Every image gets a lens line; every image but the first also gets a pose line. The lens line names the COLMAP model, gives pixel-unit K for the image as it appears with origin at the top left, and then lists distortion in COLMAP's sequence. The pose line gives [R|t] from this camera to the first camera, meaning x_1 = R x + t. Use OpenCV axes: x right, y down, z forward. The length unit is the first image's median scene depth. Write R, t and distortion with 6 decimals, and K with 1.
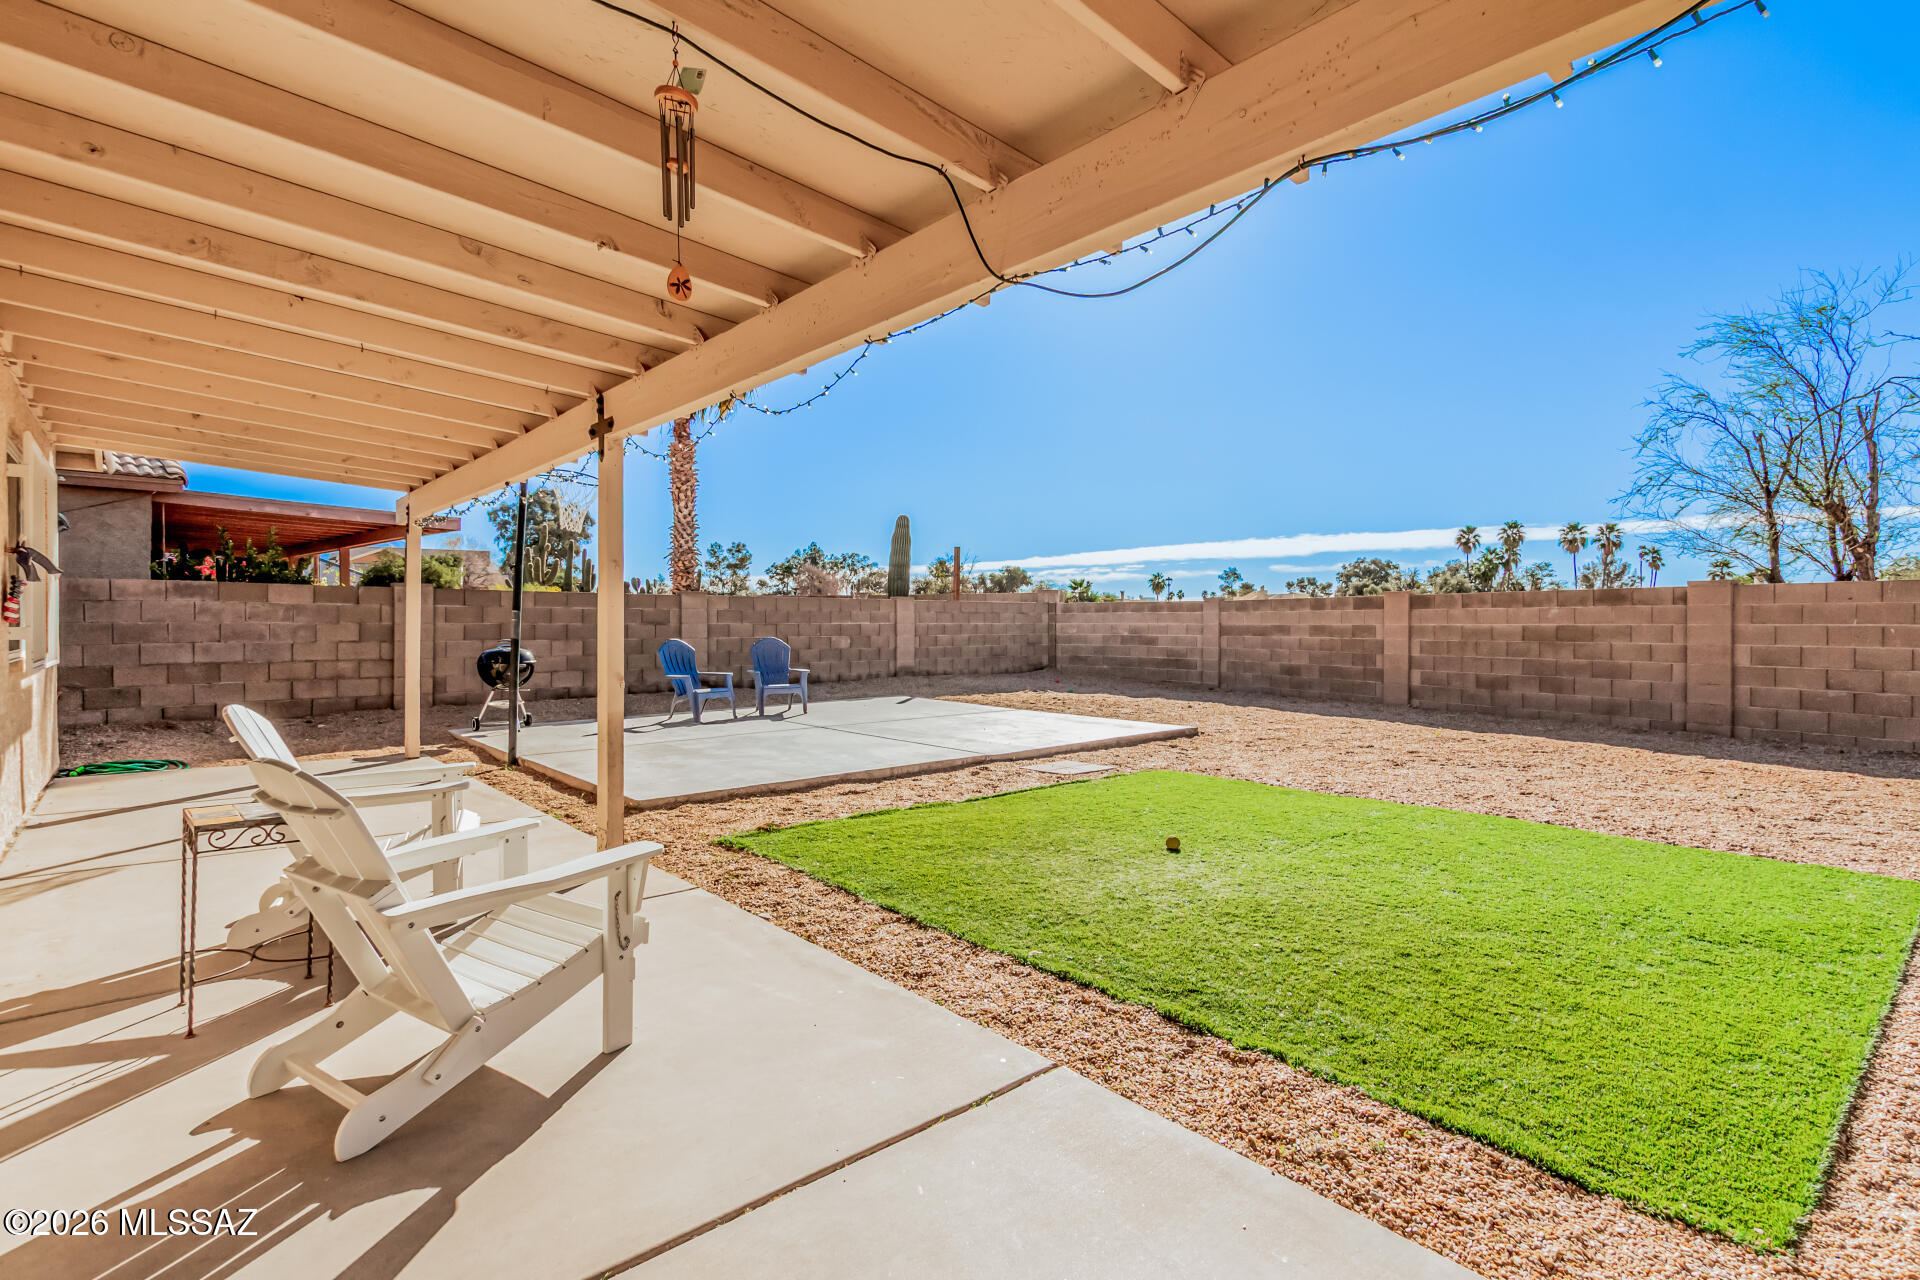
lens RADIAL K [[946.1, 0, 954.8], [0, 946.1, 631.1], [0, 0, 1]] dist [0.017075, -0.001349]
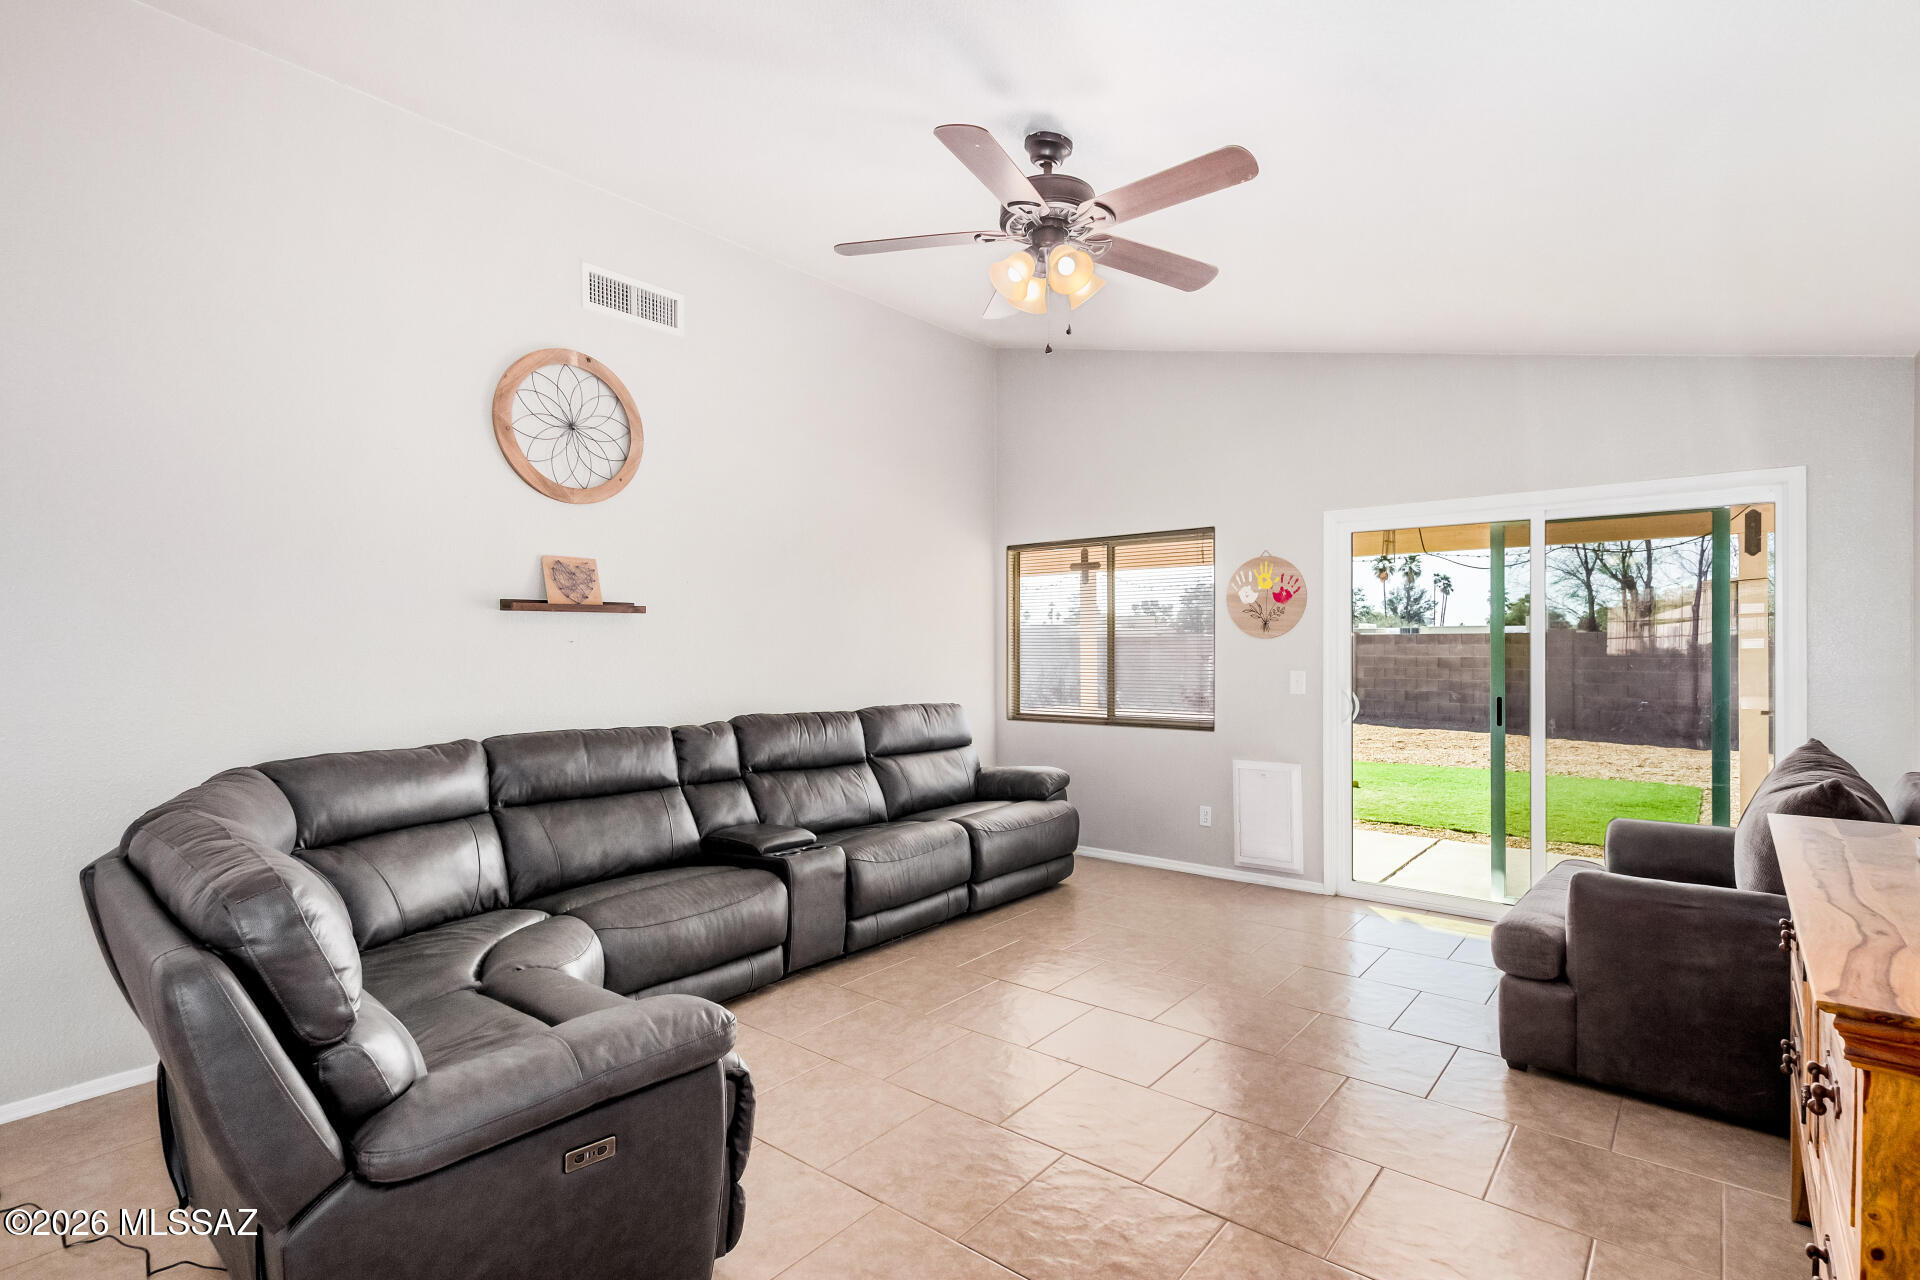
lens RADIAL K [[946.1, 0, 947.8], [0, 946.1, 639.2], [0, 0, 1]] dist [0.017075, -0.001349]
pose [[0.988315, -0.000794, 0.152422, -0.354282], [0.002600, 0.999929, -0.011648, -0.017302], [-0.152401, 0.011909, 0.988247, -0.313463]]
